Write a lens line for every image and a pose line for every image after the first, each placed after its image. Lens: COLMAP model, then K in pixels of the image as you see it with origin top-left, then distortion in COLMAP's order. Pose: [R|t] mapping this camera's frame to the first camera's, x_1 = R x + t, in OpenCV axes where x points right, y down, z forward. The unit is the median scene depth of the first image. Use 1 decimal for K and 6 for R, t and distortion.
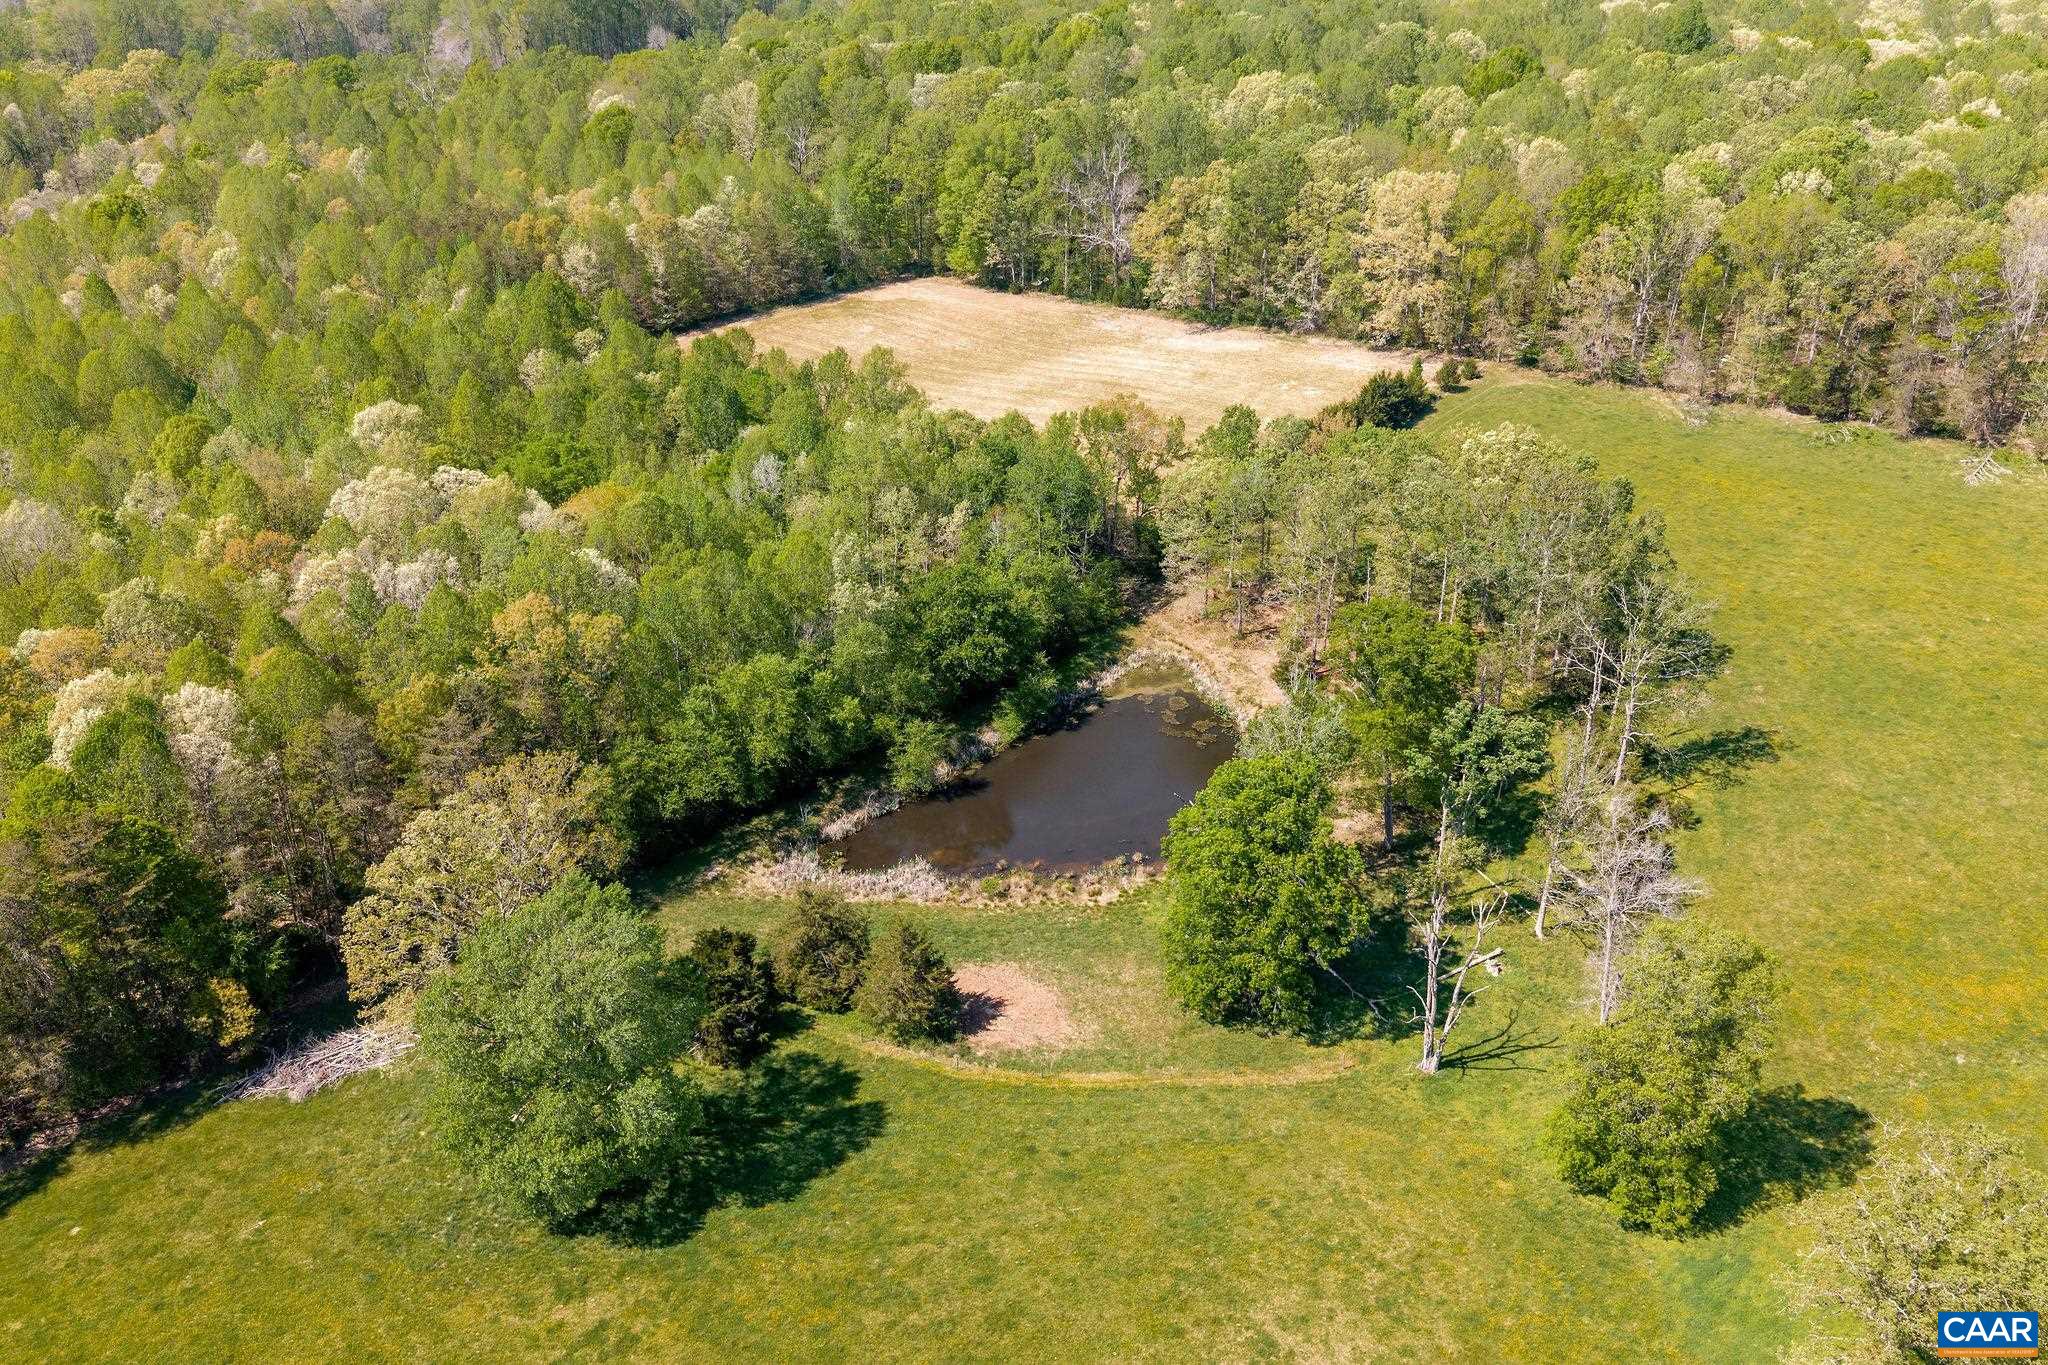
lens RADIAL K [[1734.2, 0, 1036.8], [0, 1734.2, 698.2], [0, 0, 1]] dist [0.012888, -0.017789]
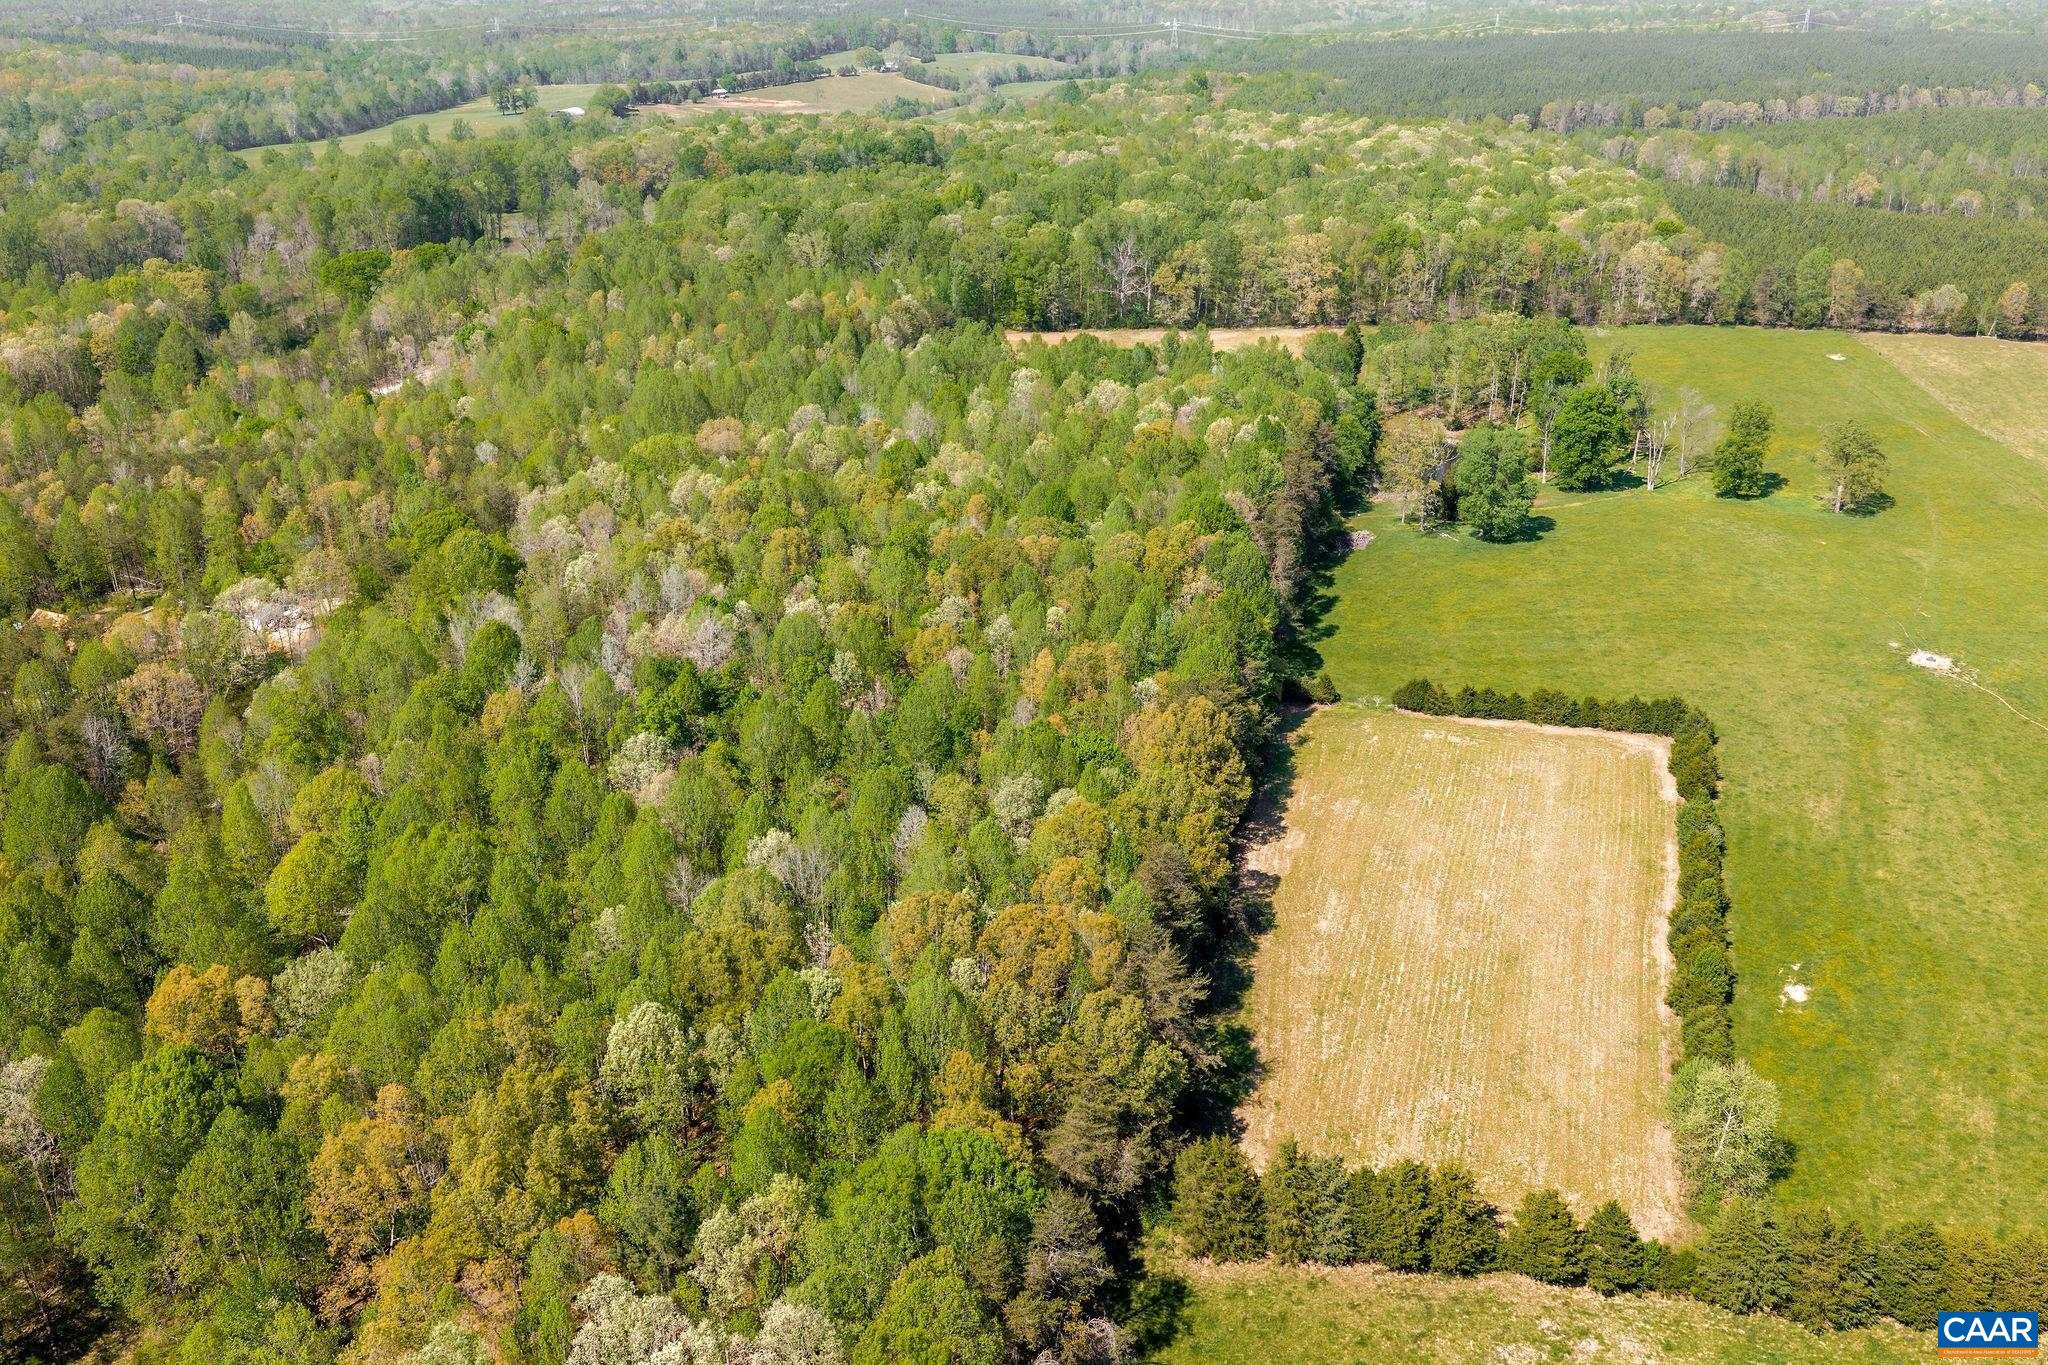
lens RADIAL K [[1698.1, 0, 1018.1], [0, 1698.1, 687.8], [0, 0, 1]] dist [0.016912, -0.030329]
pose [[0.879143, -0.189284, 0.437354, -0.889490], [0.232300, 0.971533, -0.046481, 0.182523], [-0.416106, 0.142461, 0.898087, -0.449962]]
